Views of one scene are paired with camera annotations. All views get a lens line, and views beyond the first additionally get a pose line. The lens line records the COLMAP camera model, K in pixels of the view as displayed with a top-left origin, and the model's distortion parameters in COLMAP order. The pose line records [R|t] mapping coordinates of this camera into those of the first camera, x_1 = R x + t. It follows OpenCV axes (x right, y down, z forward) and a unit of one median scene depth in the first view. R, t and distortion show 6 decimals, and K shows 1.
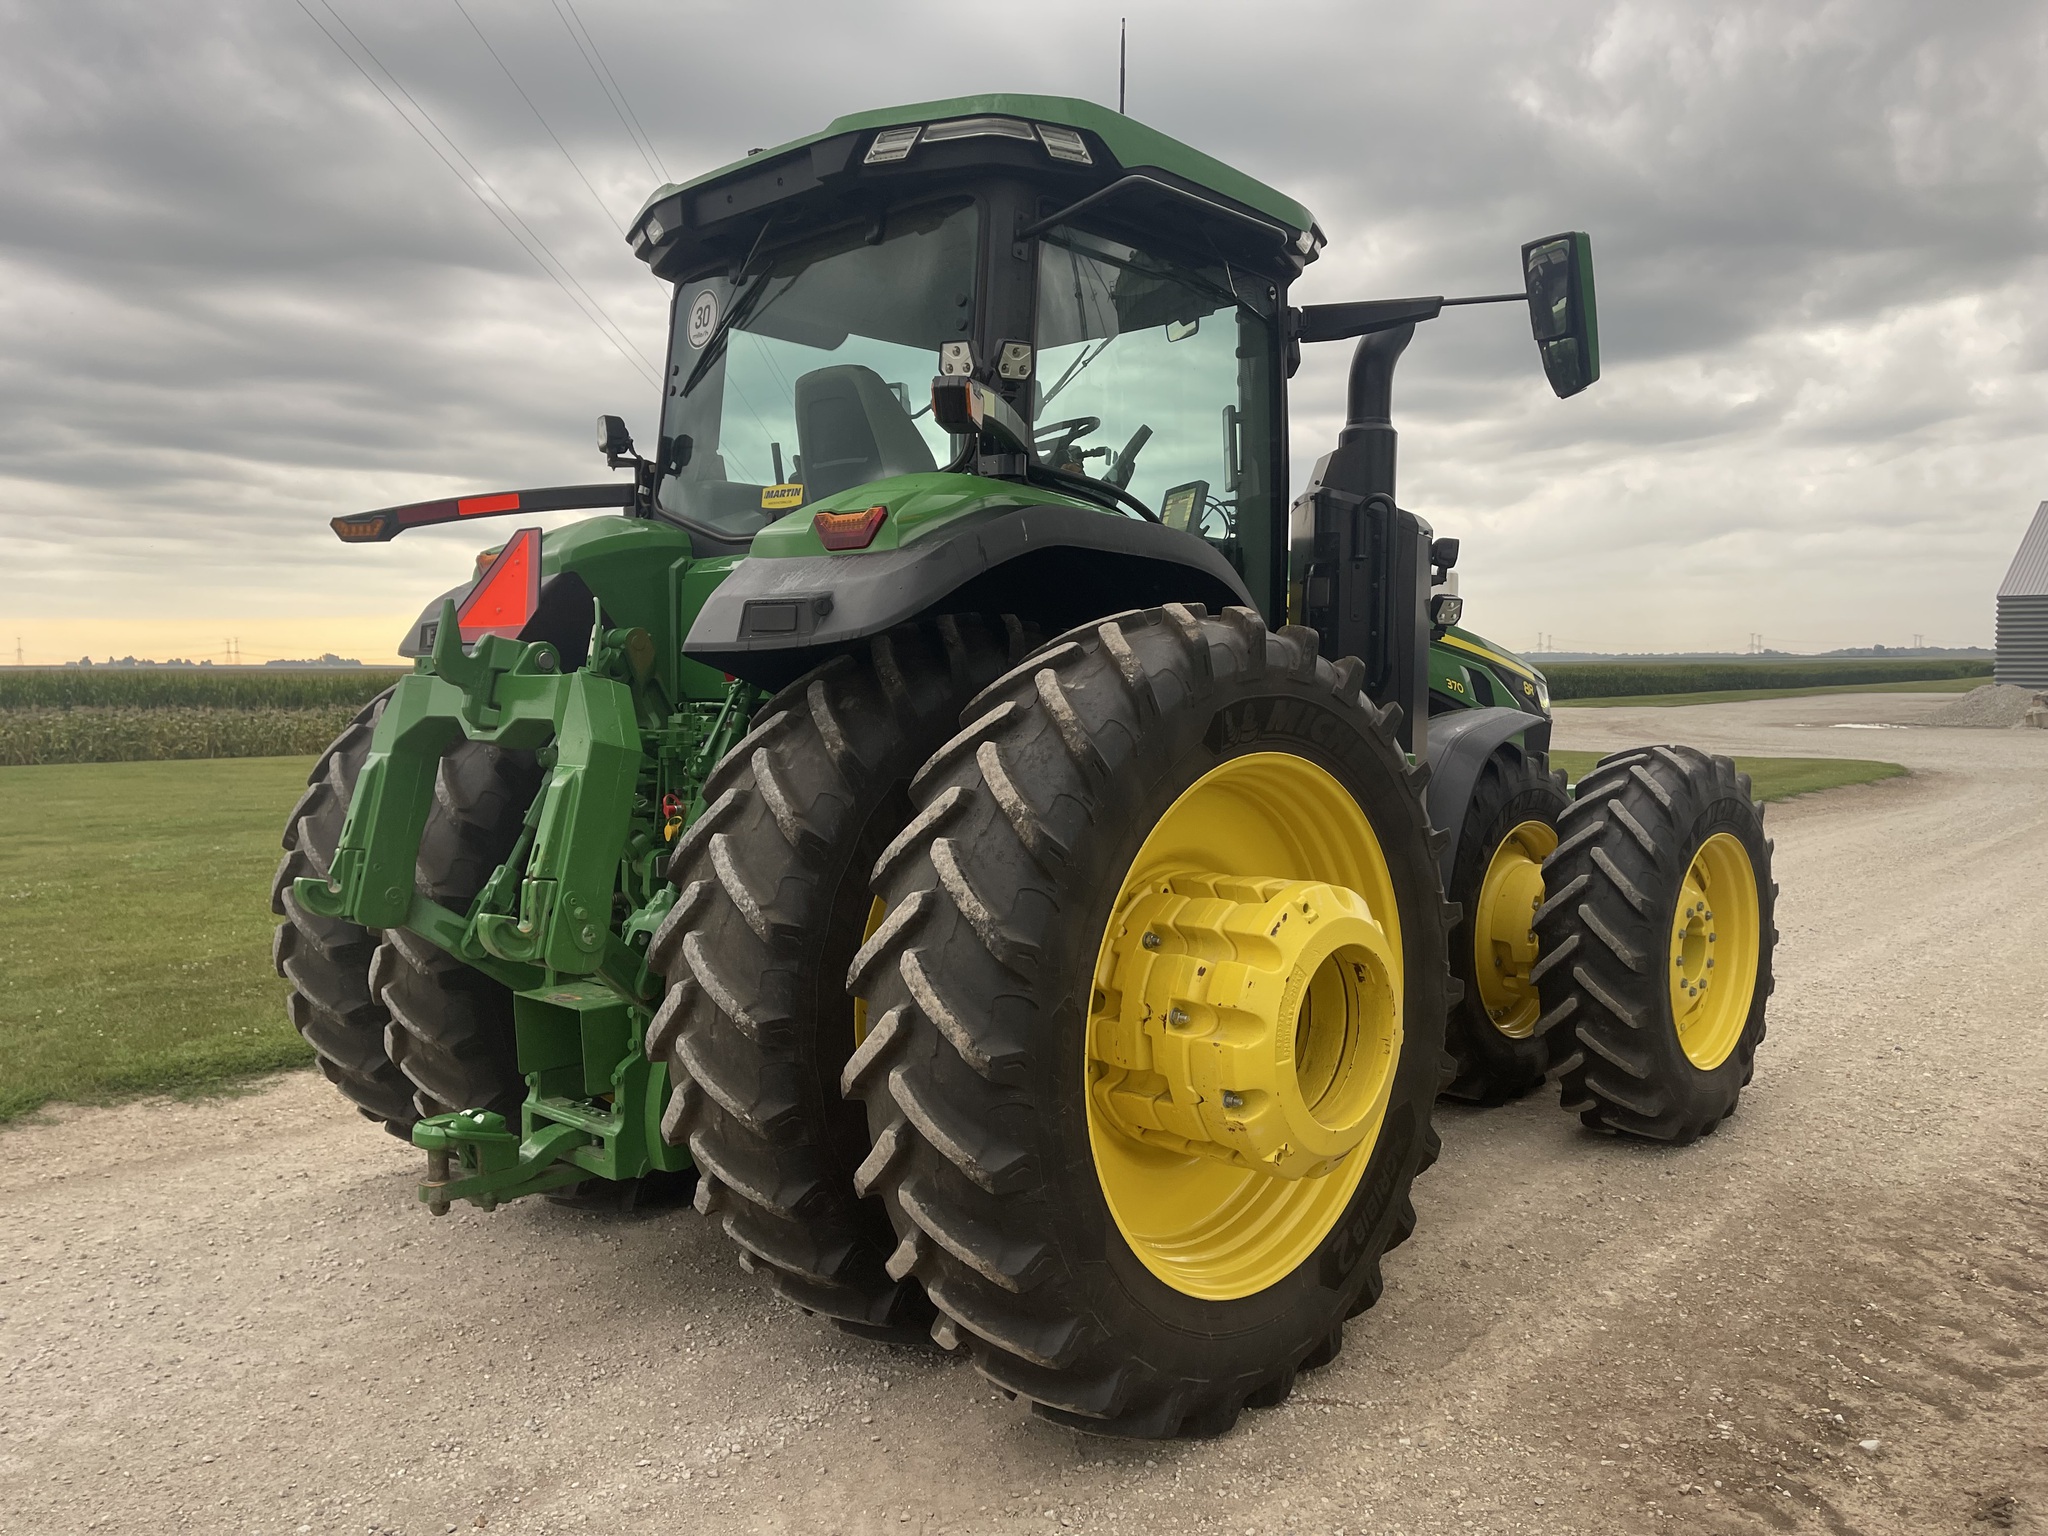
lens RADIAL K [[1648.3, 0, 1025.3], [0, 1648.3, 775.5], [0, 0, 1]] dist [0.097352, -0.141625]
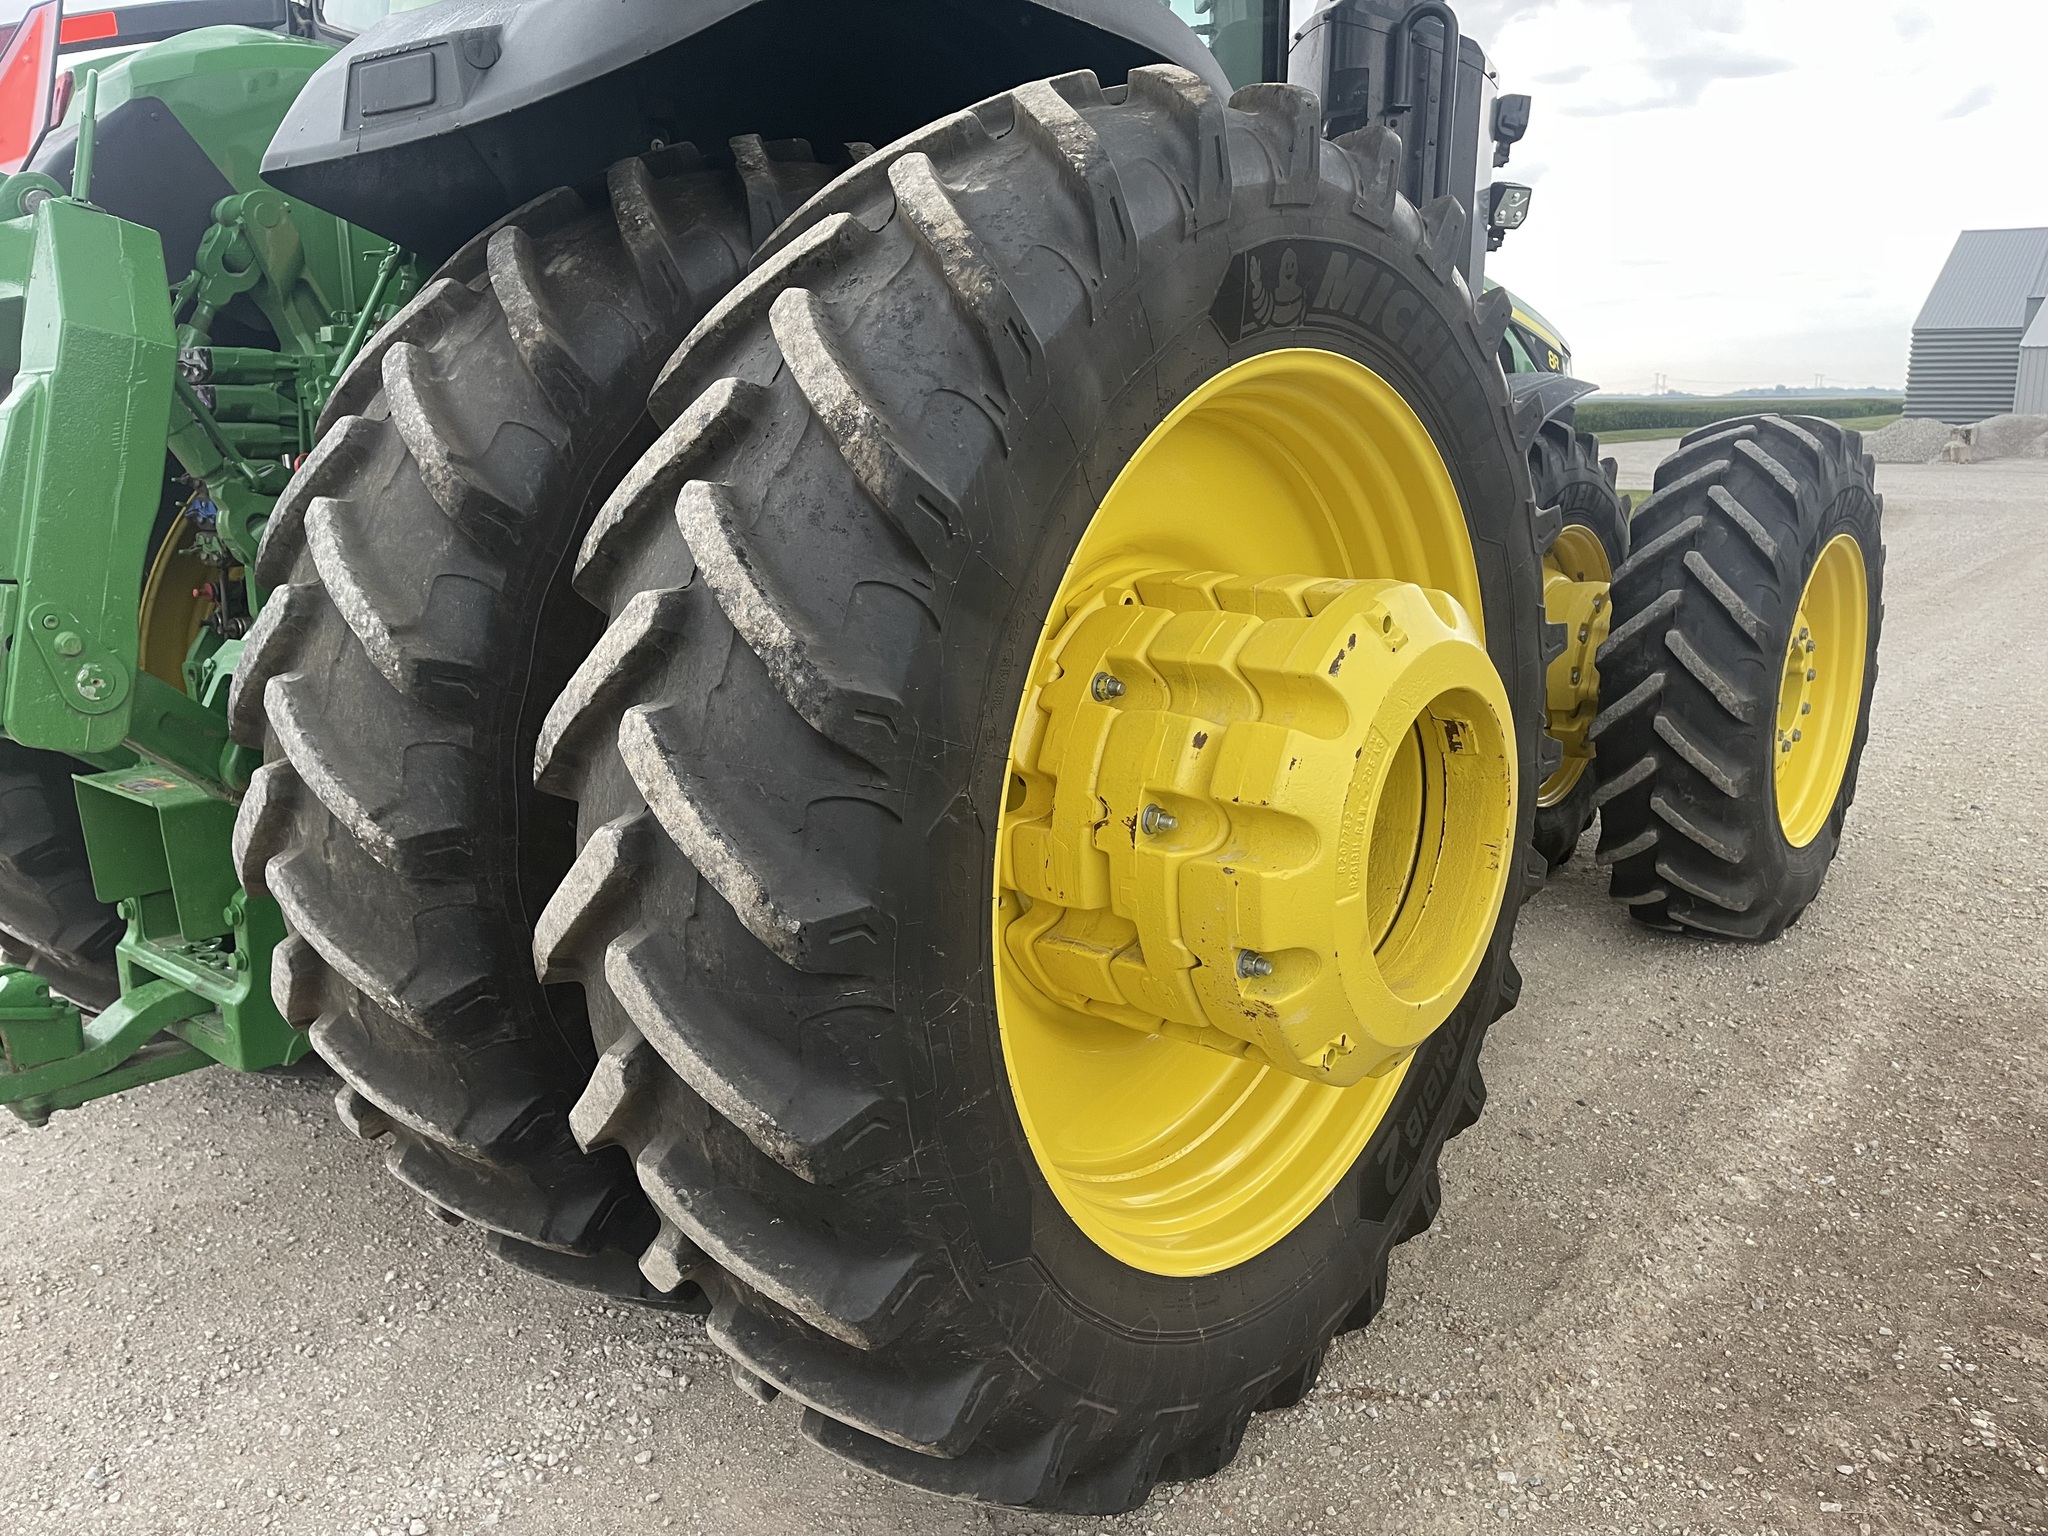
lens RADIAL K [[1797.6, 0, 1051.2], [0, 1797.6, 791.0], [0, 0, 1]] dist [0.097161, -0.196691]
pose [[0.997476, -0.013070, 0.069792, 0.013109], [0.002118, 0.987952, 0.154744, 0.039363], [-0.070974, -0.154206, 0.985486, 0.381837]]
